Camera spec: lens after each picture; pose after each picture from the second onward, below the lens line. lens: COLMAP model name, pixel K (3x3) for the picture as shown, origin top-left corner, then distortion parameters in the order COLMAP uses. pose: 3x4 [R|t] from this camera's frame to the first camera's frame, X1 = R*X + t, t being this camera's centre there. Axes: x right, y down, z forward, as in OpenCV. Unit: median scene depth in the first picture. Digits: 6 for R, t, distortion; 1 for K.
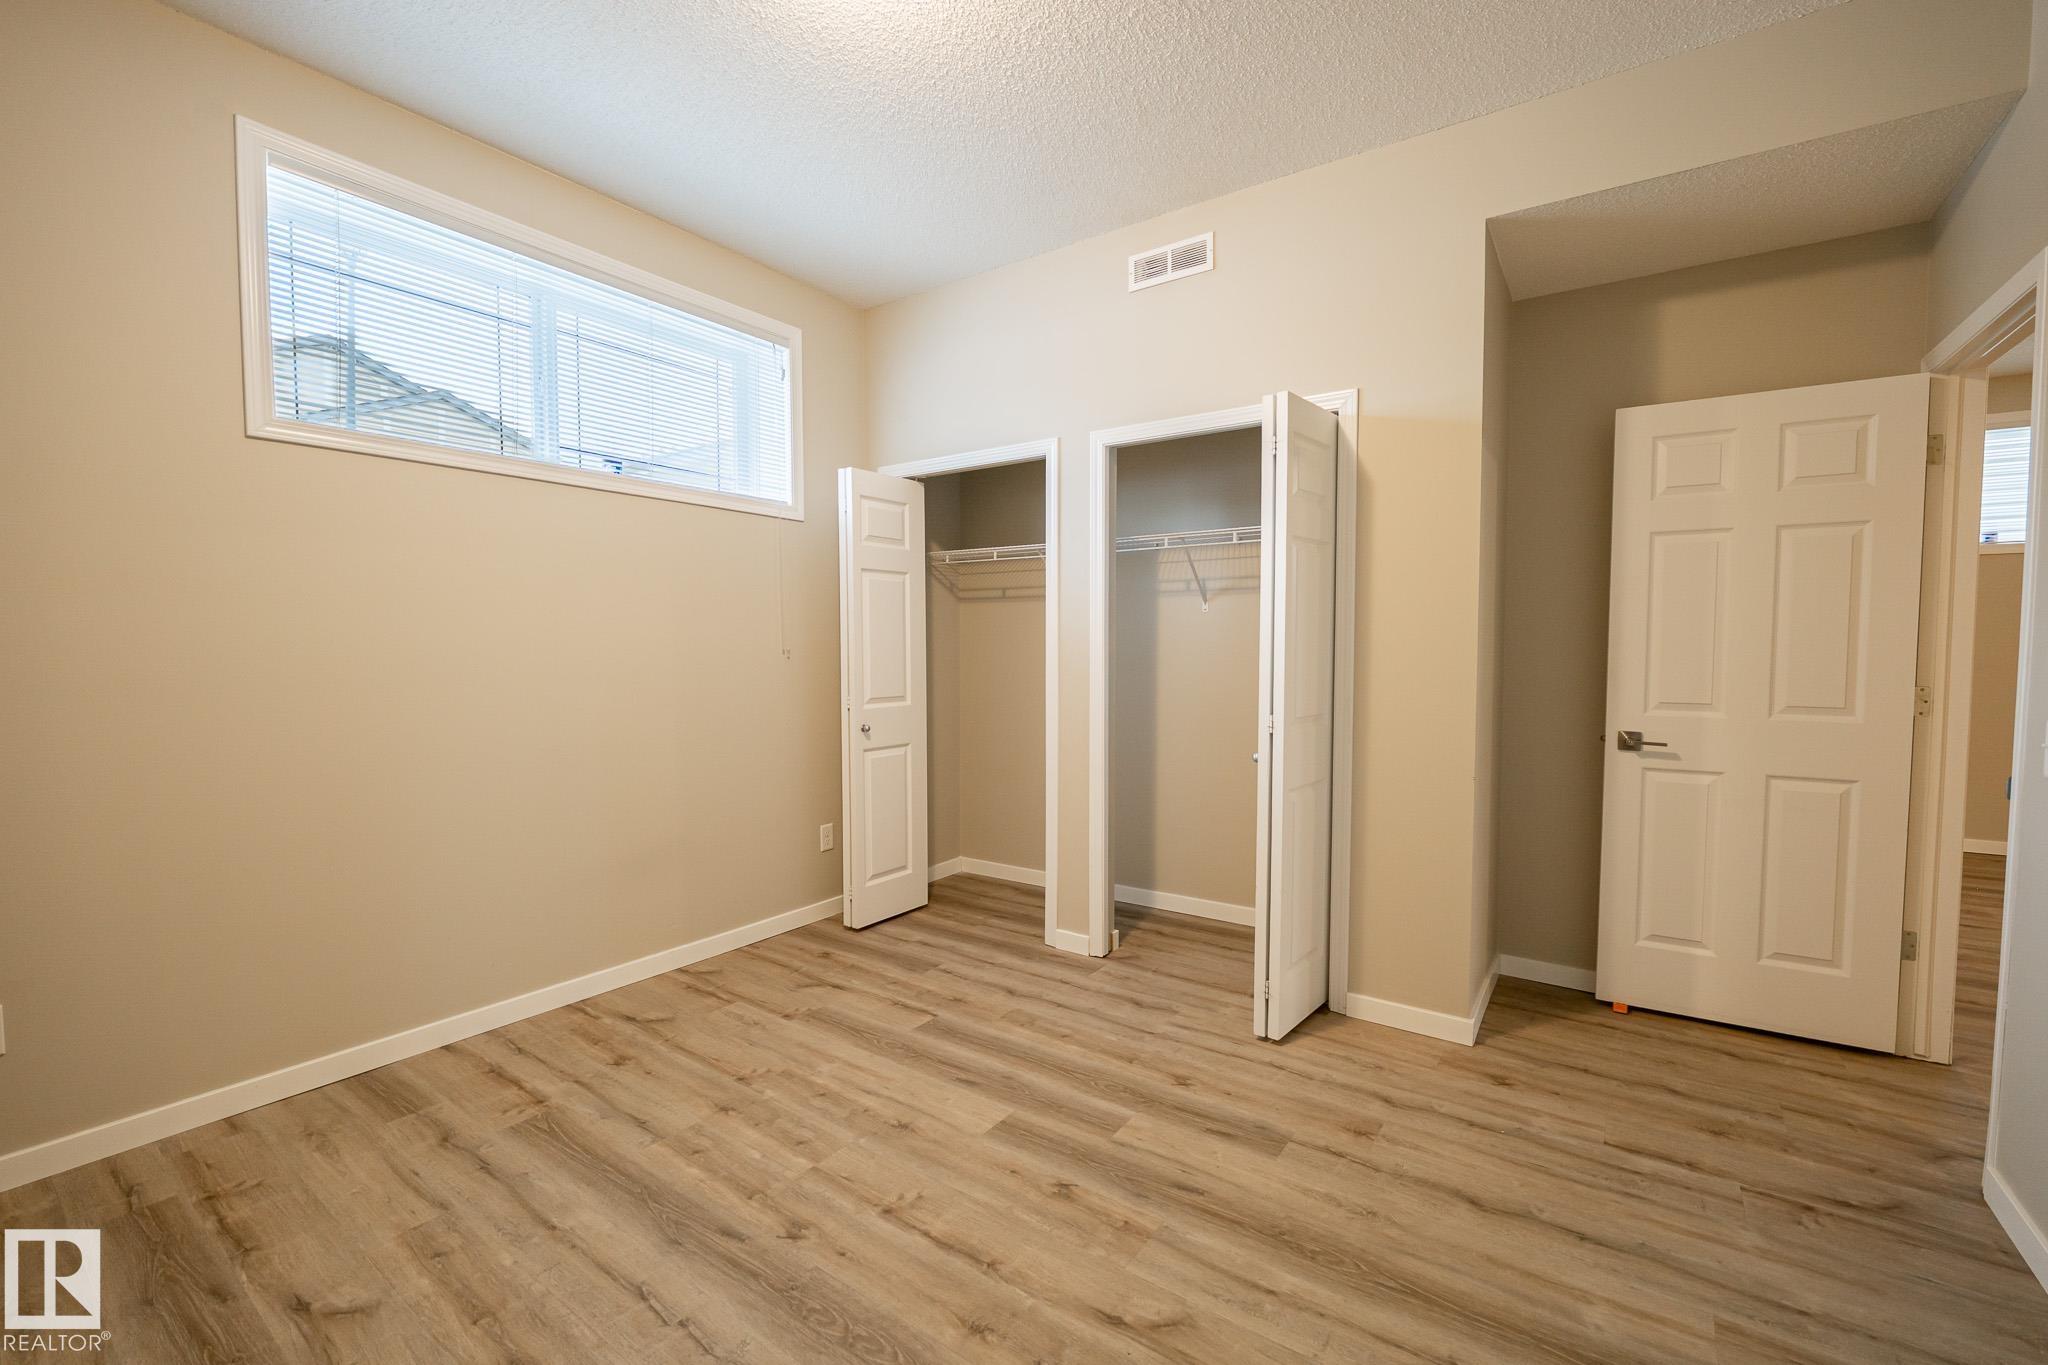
lens RADIAL K [[855.0, 0, 1024.1], [0, 855.0, 687.0], [0, 0, 1]] dist [-0.011513, 0.000796]
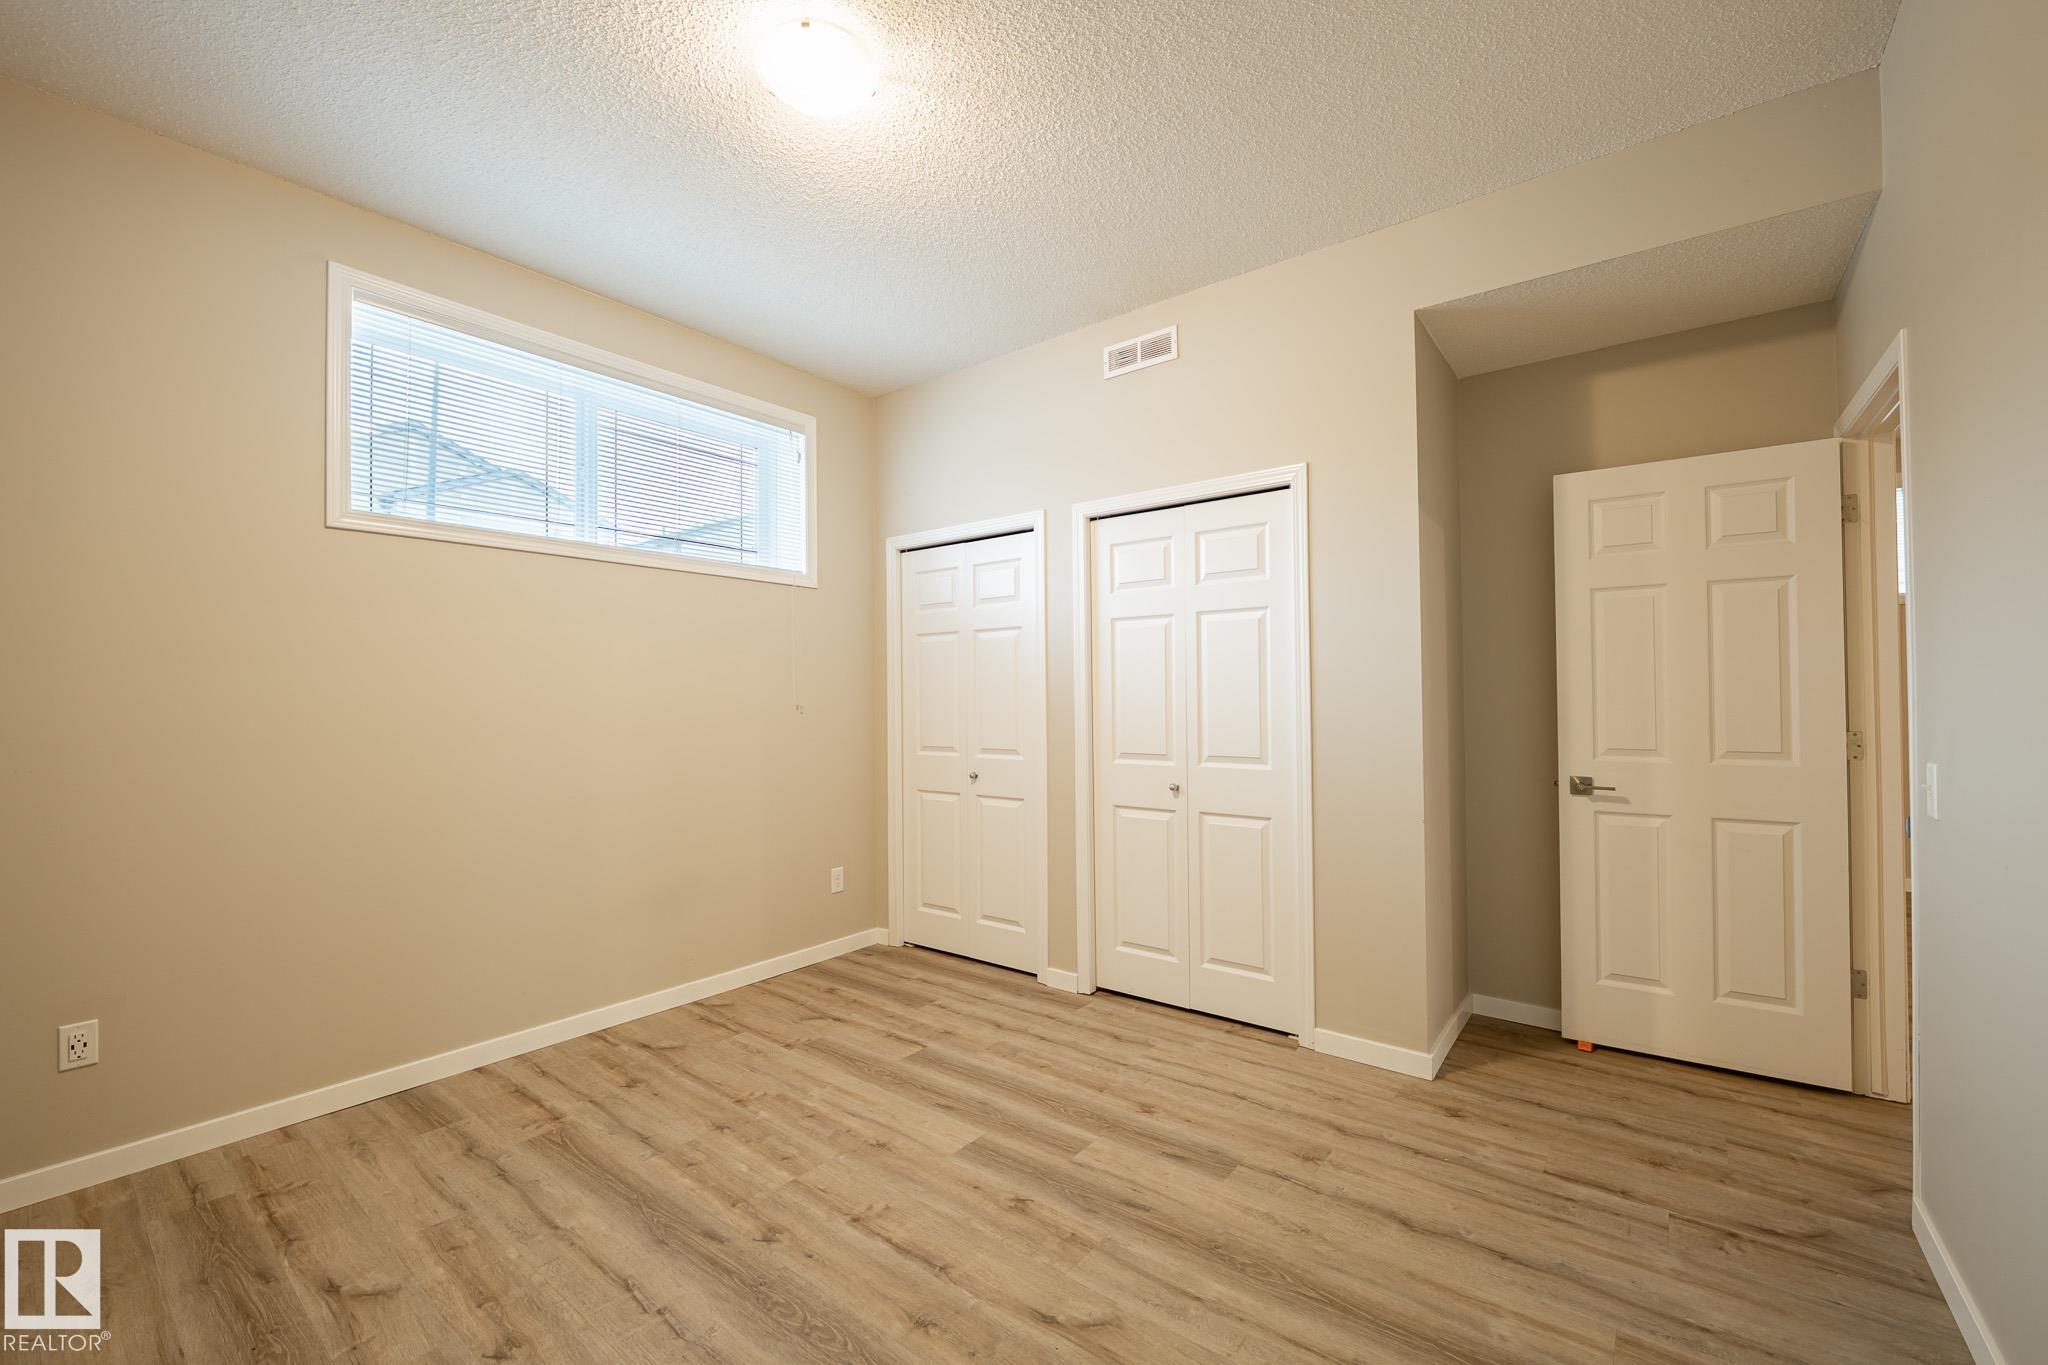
lens RADIAL K [[832.8, 0, 1023.3], [0, 832.8, 687.2], [0, 0, 1]] dist [-0.011295, 0.000680]
pose [[0.998884, -0.009369, -0.046302, 0.094214], [0.006491, 0.998060, -0.061918, 0.001252], [0.046792, 0.061549, 0.997007, -0.078724]]
